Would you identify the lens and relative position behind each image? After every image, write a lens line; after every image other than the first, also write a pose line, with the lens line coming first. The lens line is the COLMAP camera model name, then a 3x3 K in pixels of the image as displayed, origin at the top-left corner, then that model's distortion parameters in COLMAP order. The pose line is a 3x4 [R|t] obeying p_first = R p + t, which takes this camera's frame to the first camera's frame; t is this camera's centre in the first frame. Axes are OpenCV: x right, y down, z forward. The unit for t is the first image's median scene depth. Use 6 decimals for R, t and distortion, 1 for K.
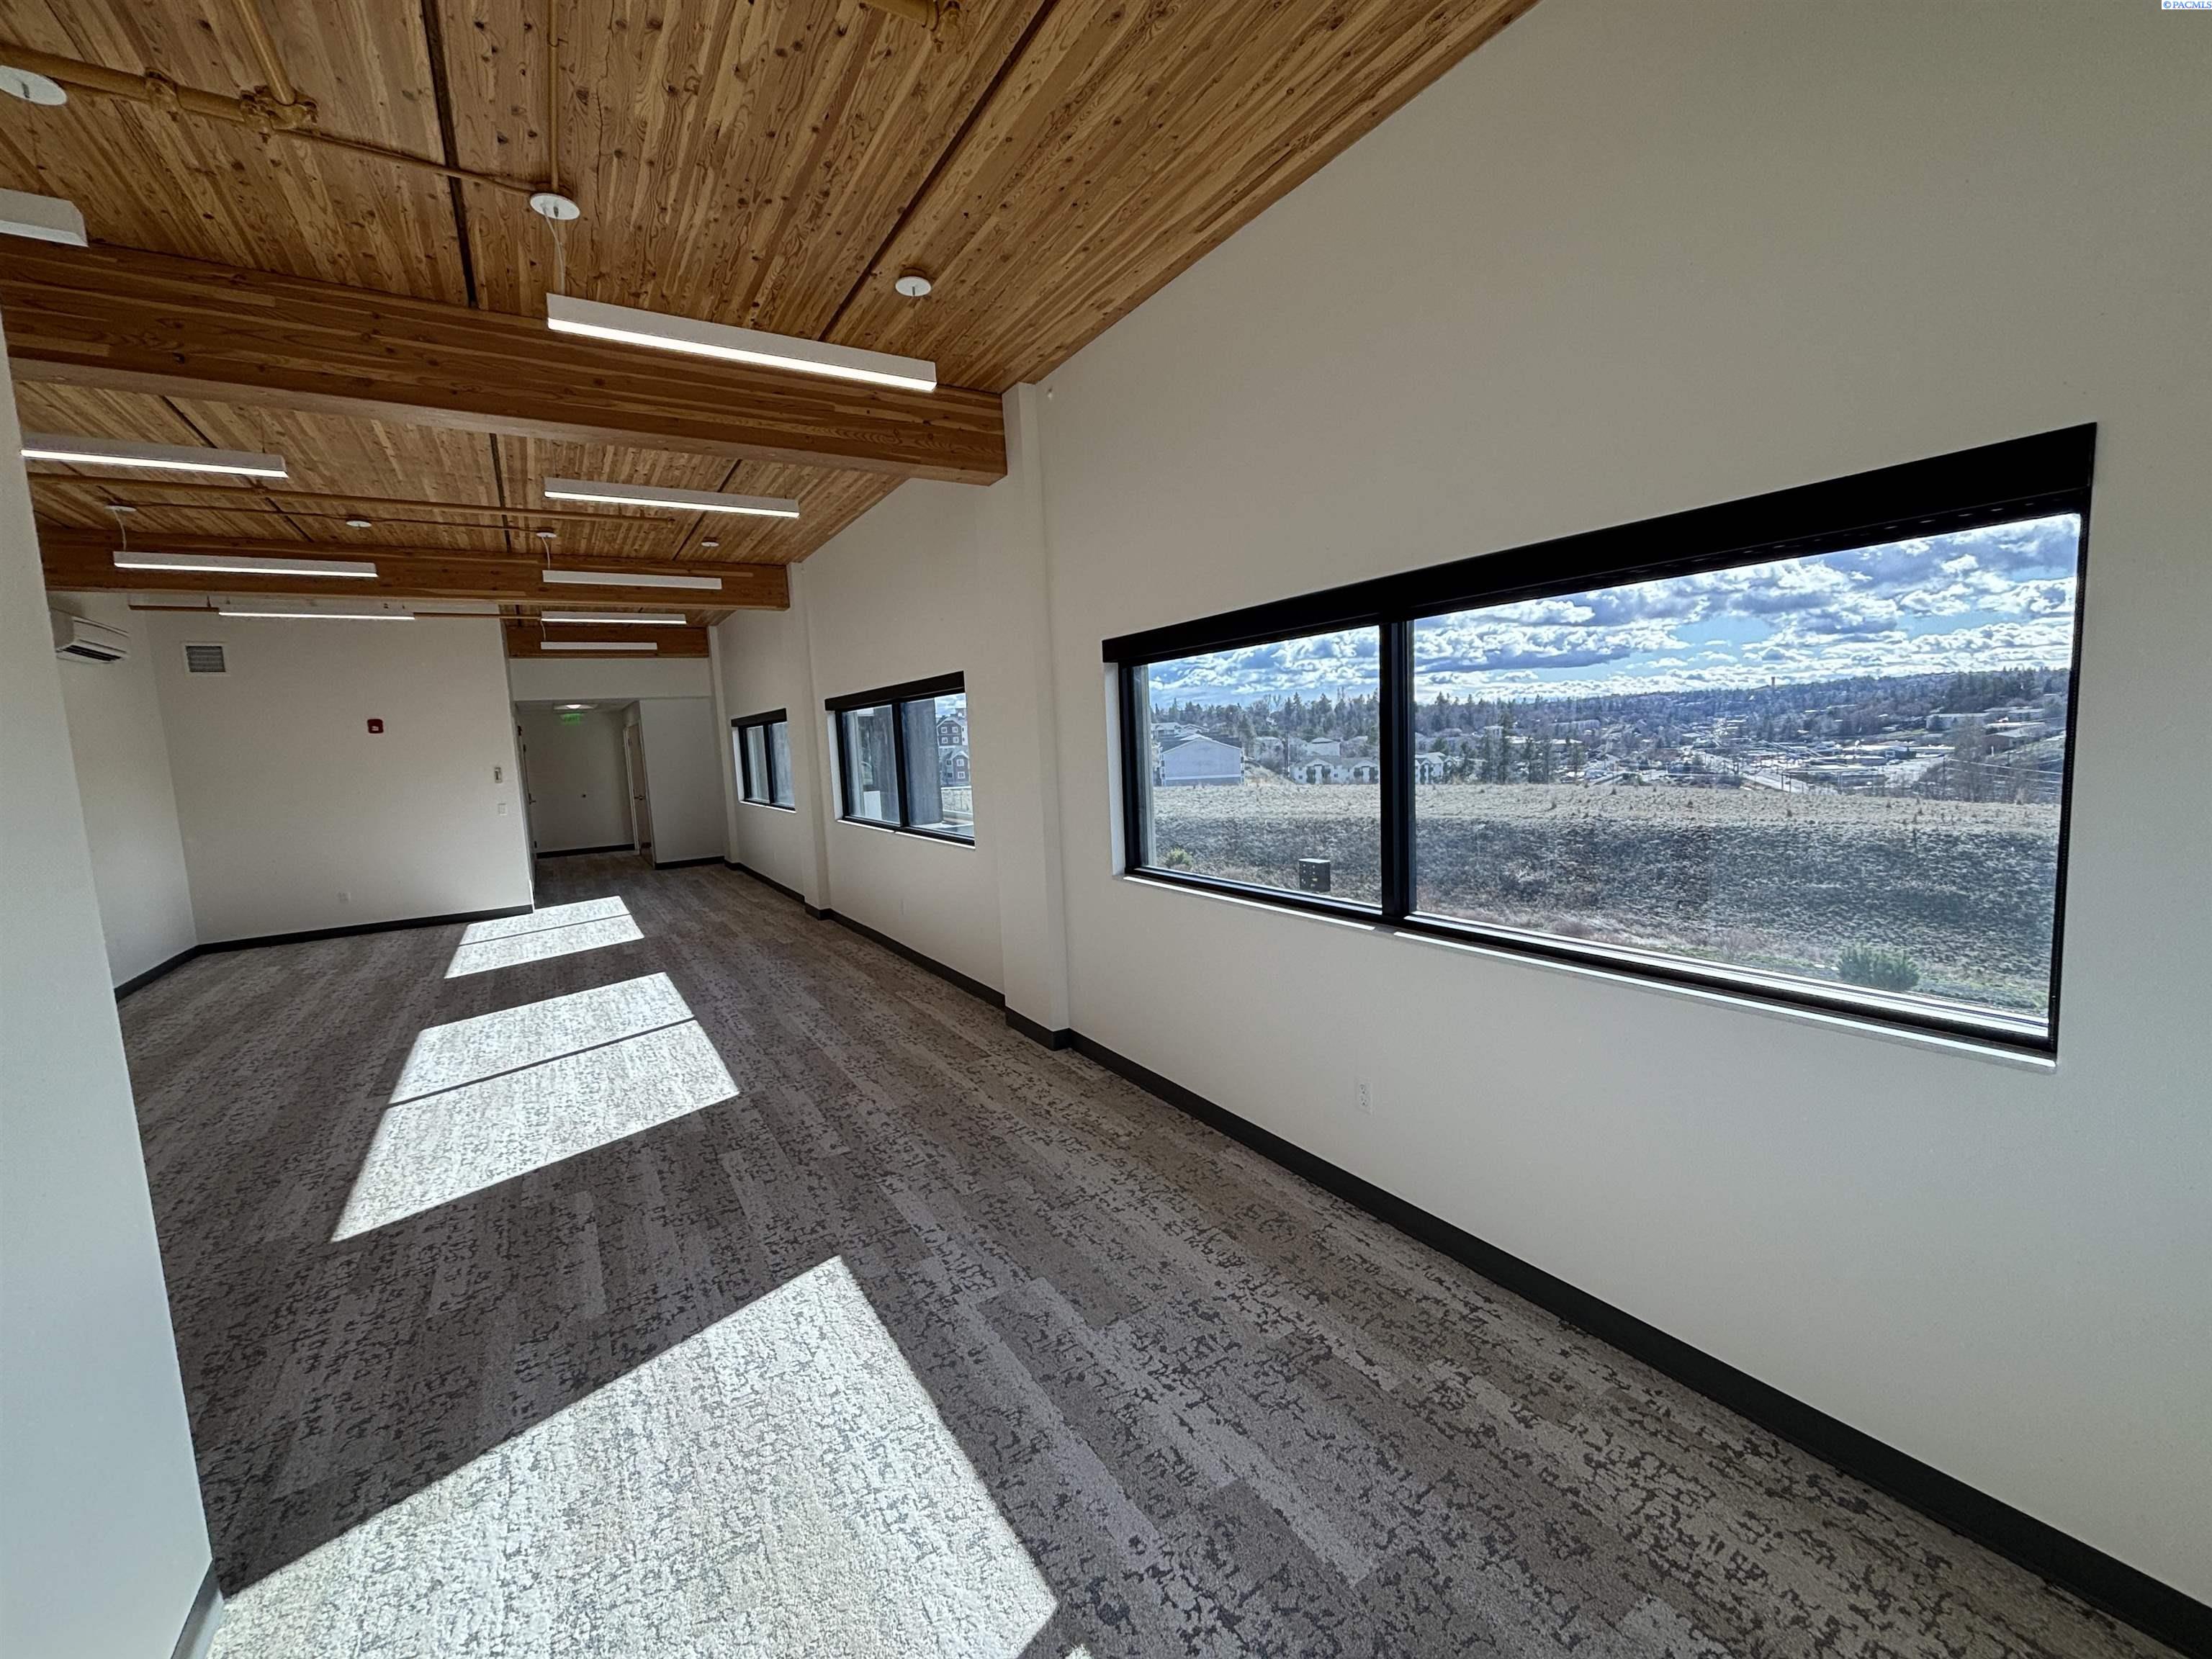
lens RADIAL K [[890.4, 0, 1086.3], [0, 890.4, 817.5], [0, 0, 1]] dist [-0.003929, 0.001159]
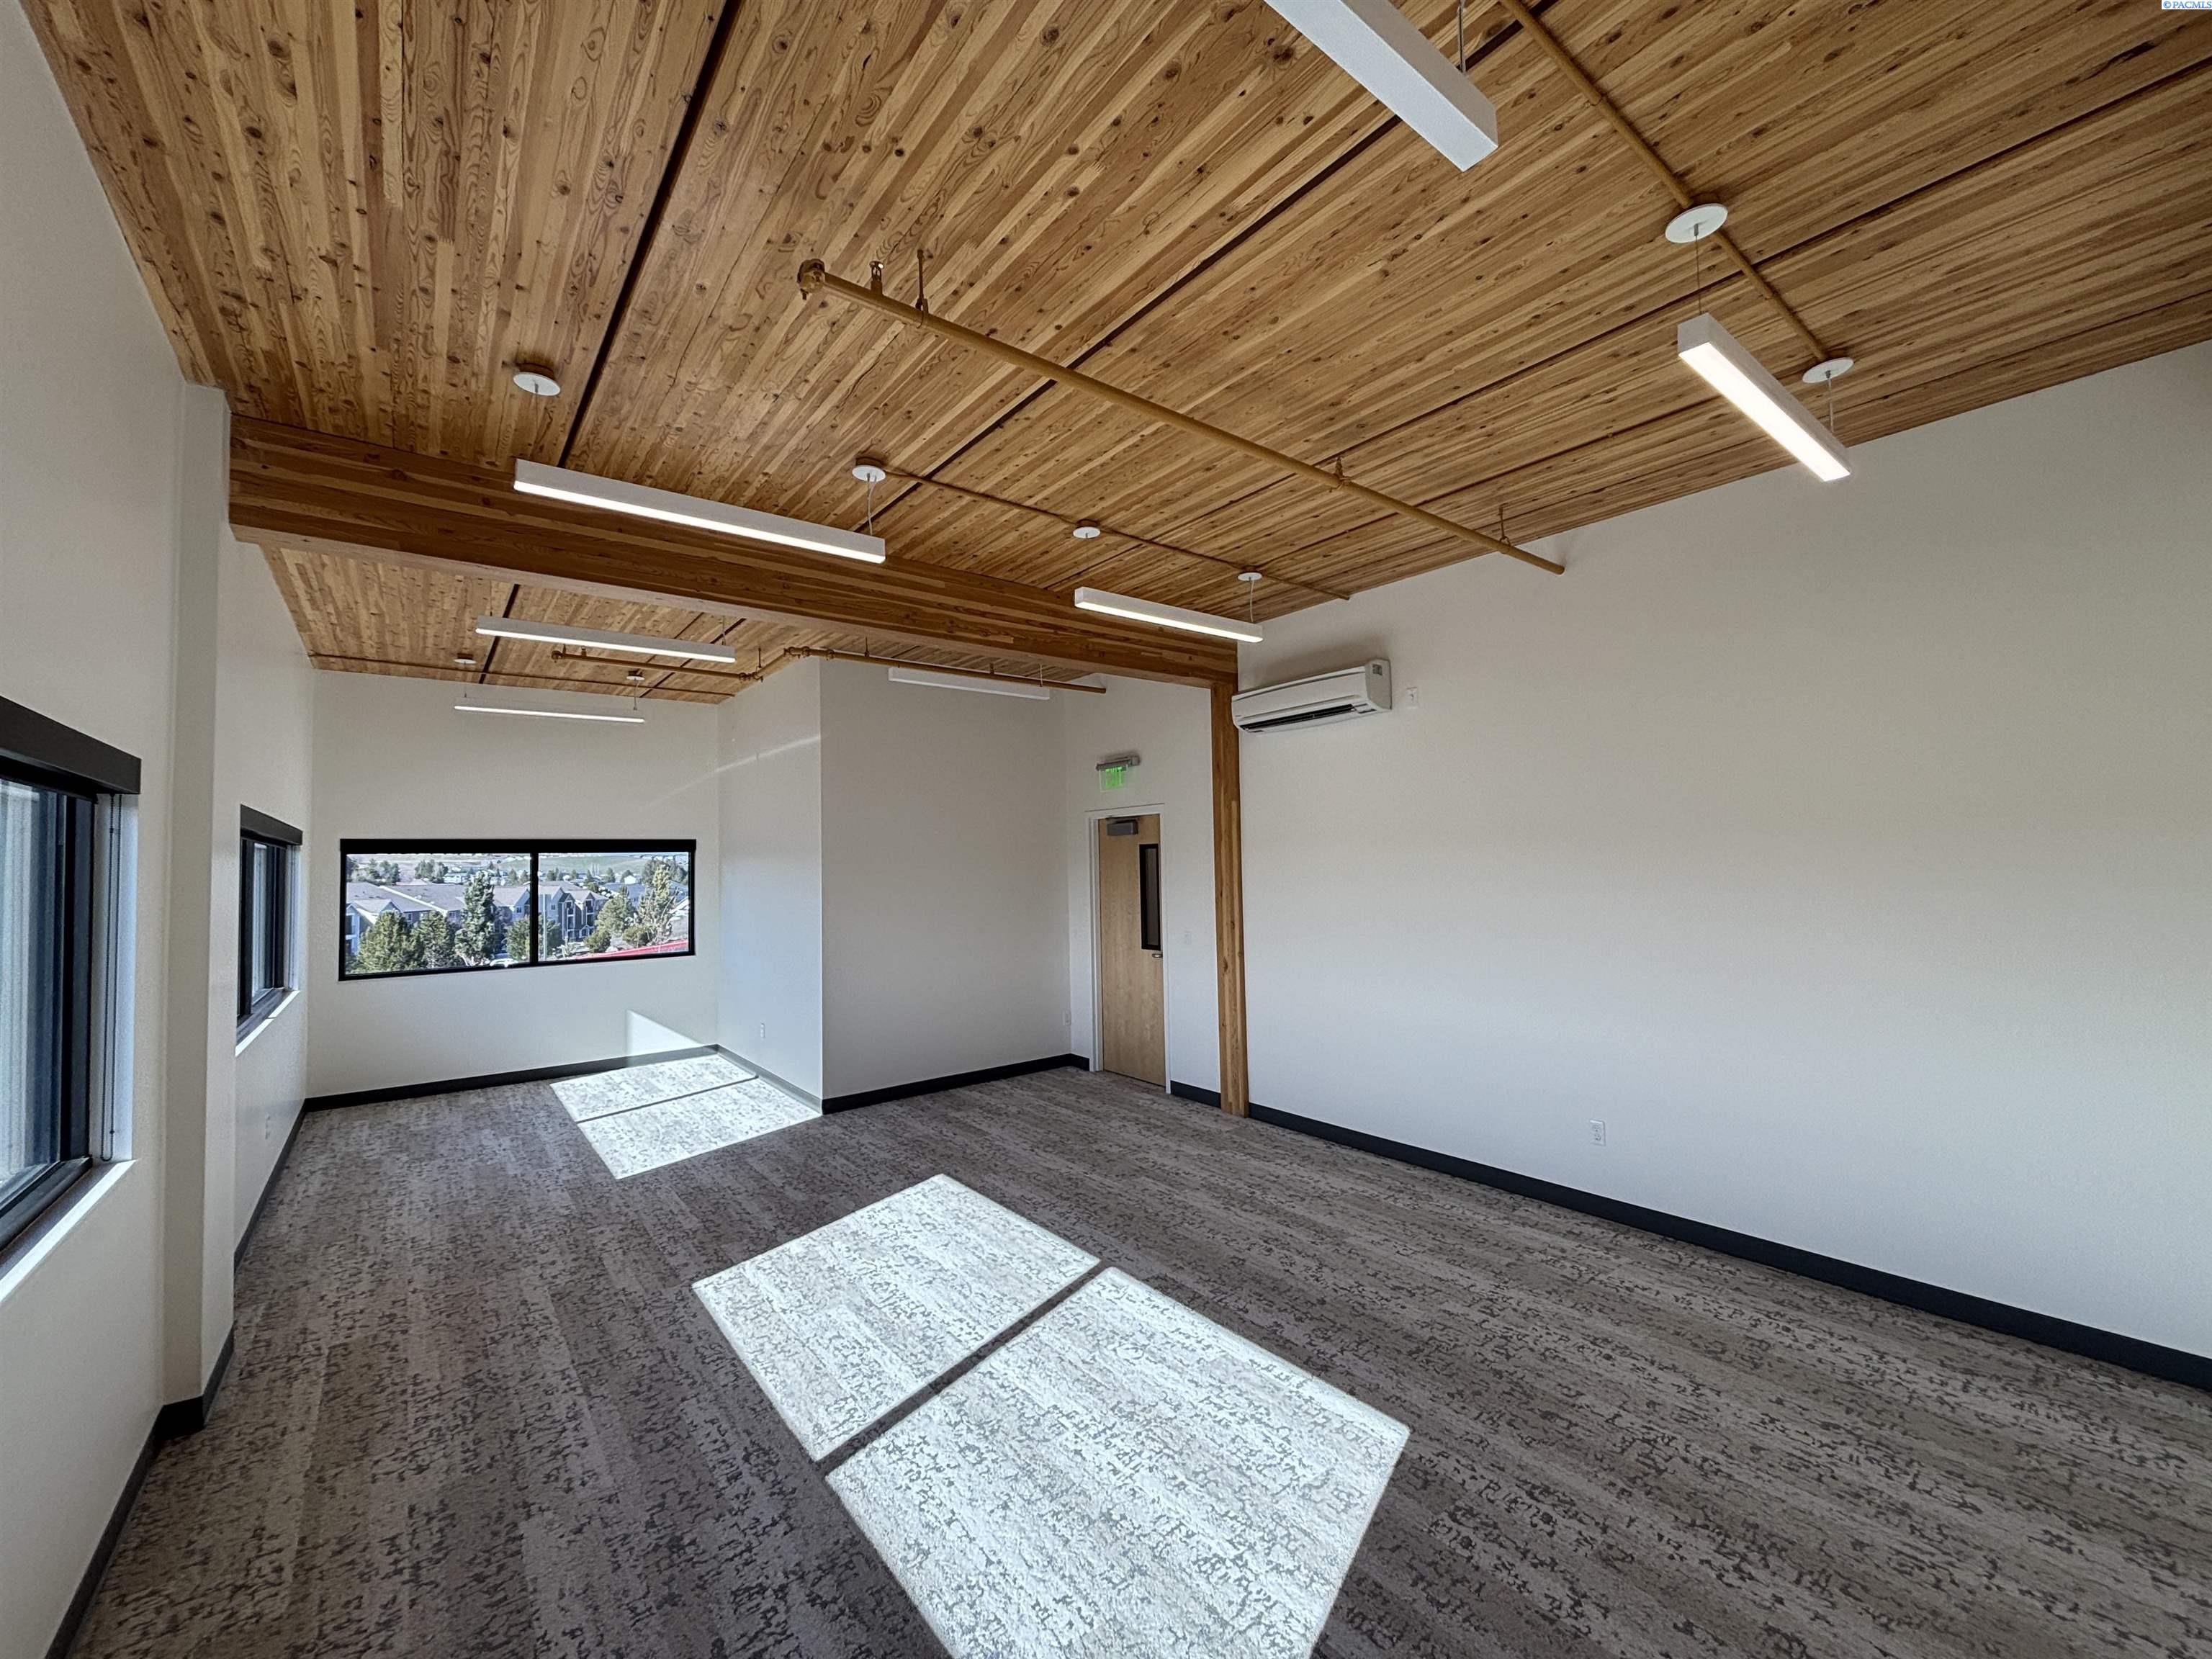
lens RADIAL K [[890.4, 0, 1100.1], [0, 890.4, 831.8], [0, 0, 1]] dist [-0.003929, 0.001159]
pose [[-0.991059, 0.067366, -0.115165, -0.728109], [0.060339, 0.996159, 0.063456, -0.167517], [0.118997, 0.055940, -0.991317, 1.922483]]
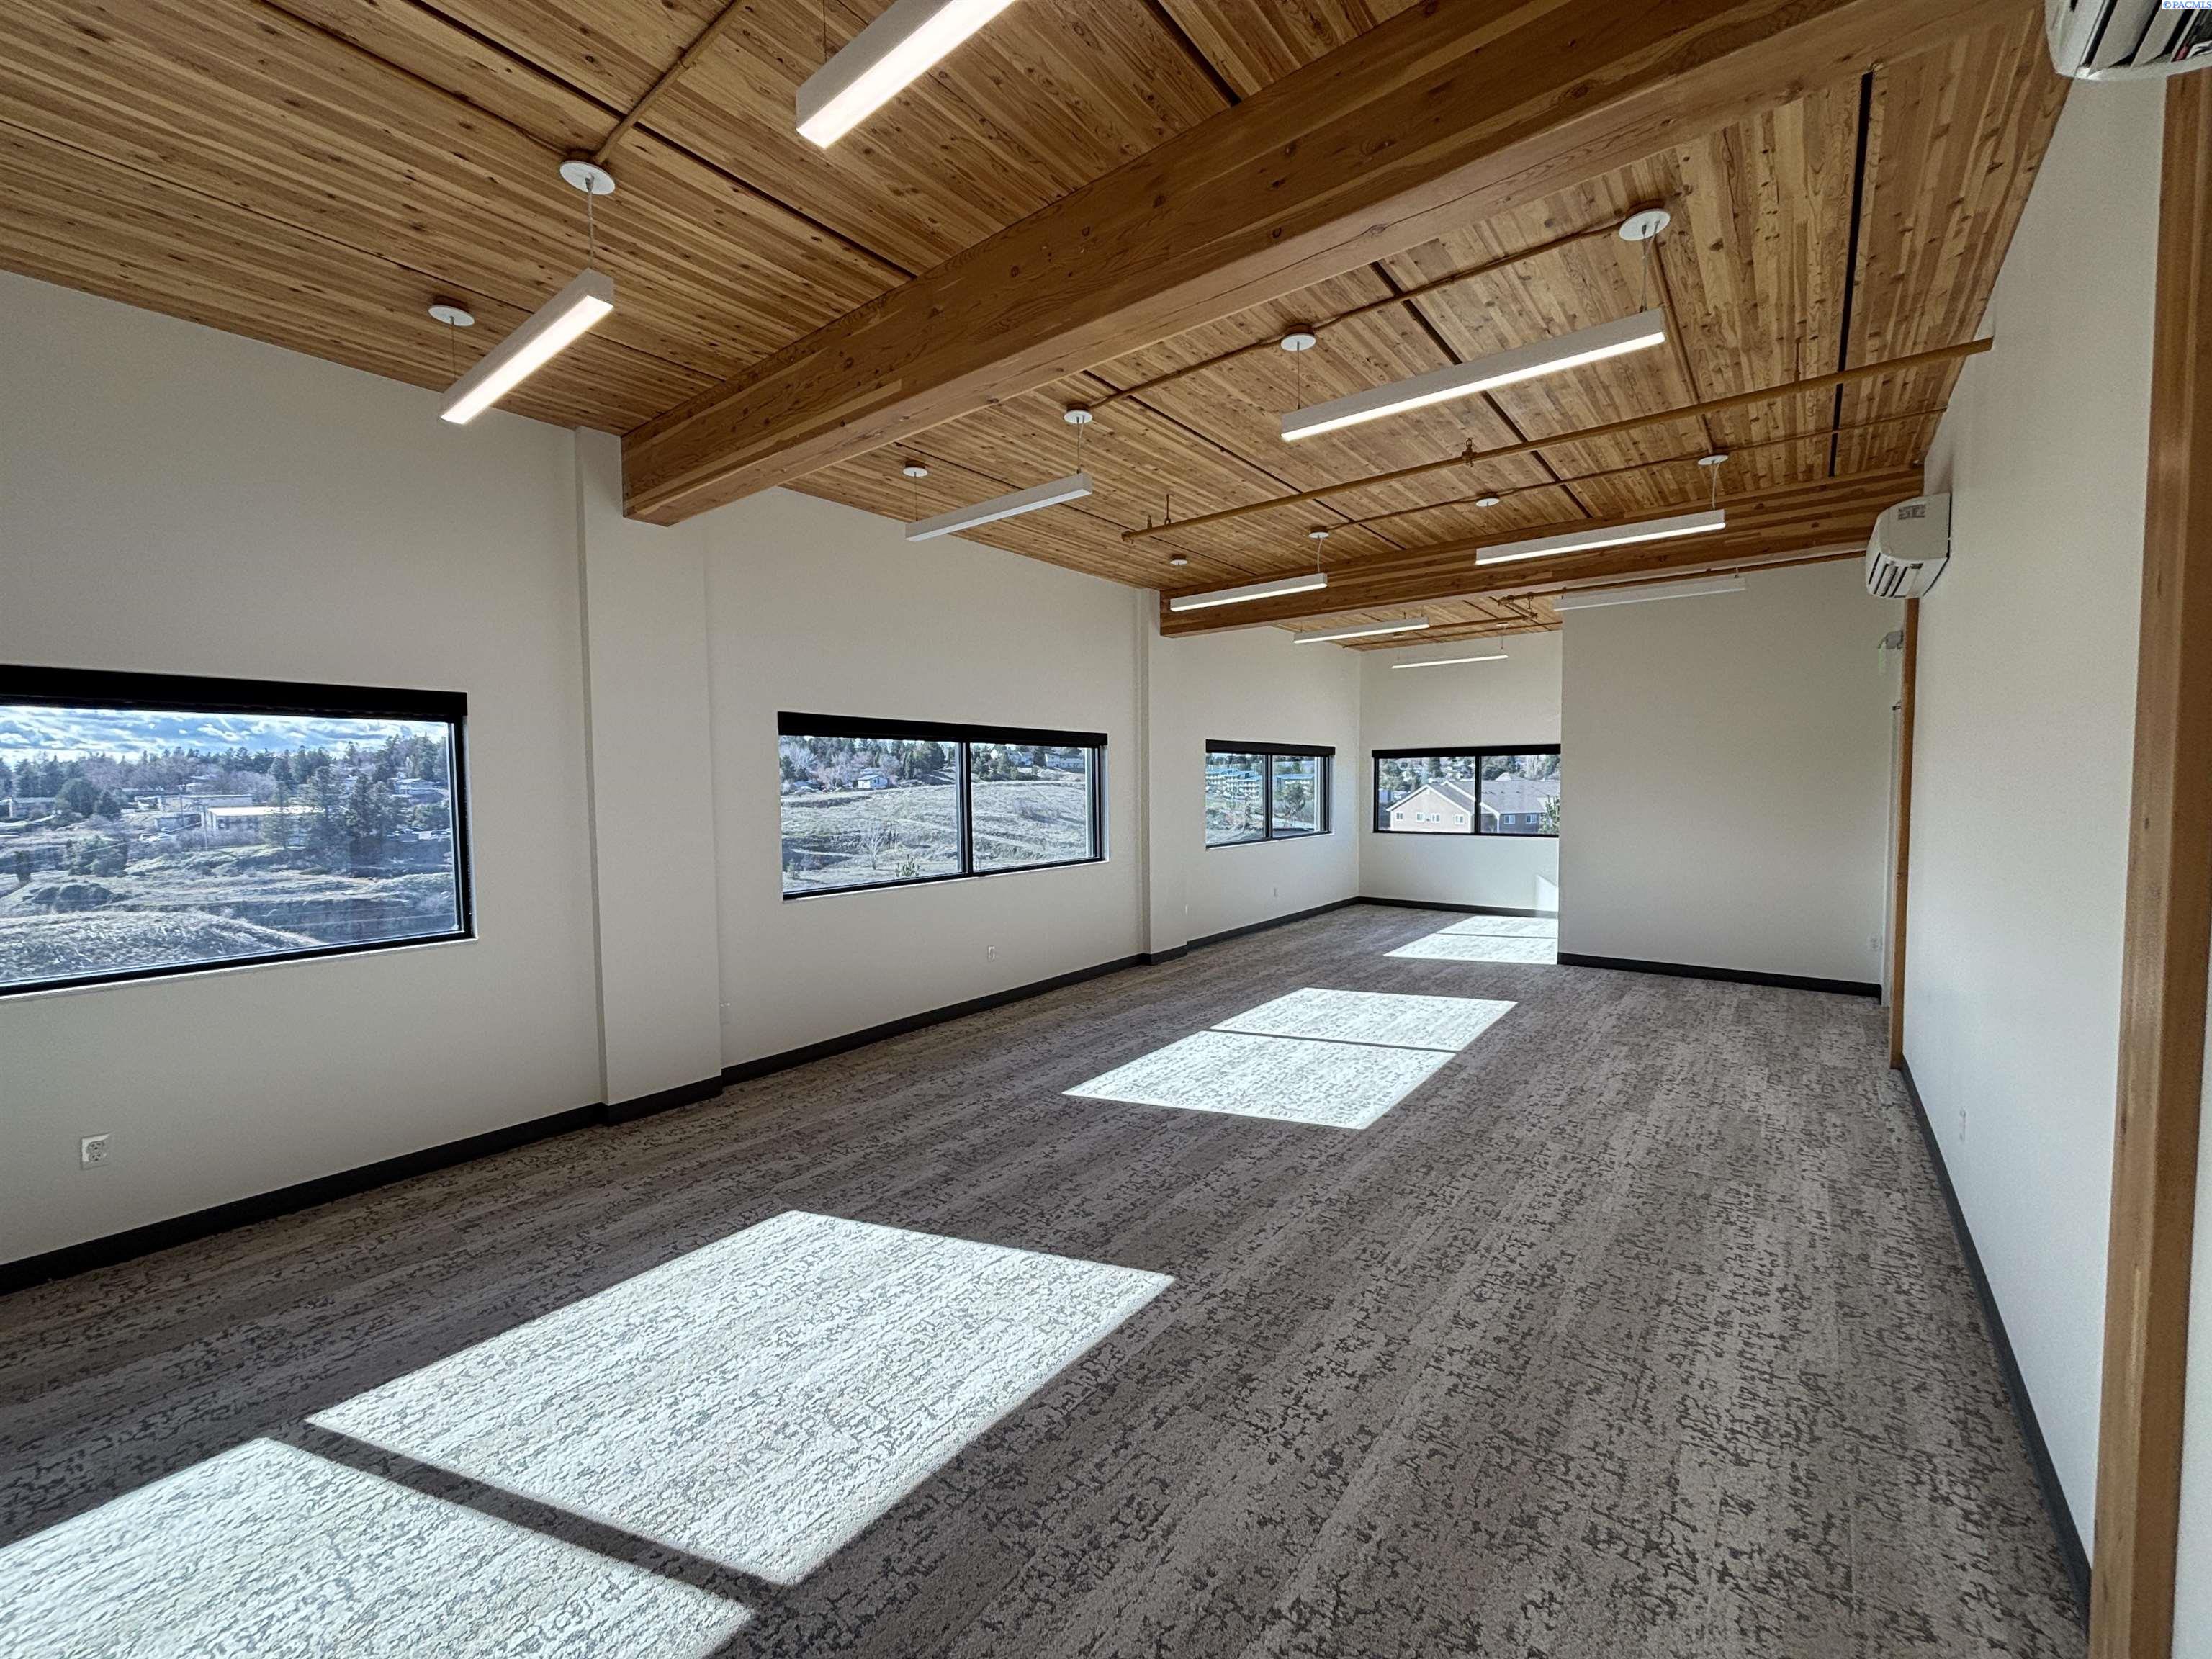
lens RADIAL K [[890.4, 0, 1097.4], [0, 890.4, 825.5], [0, 0, 1]] dist [-0.003929, 0.001159]
pose [[-0.340481, 0.008116, 0.940216, -1.840347], [0.113682, 0.992982, 0.032596, -0.087584], [-0.933354, 0.117983, -0.339014, 1.914843]]
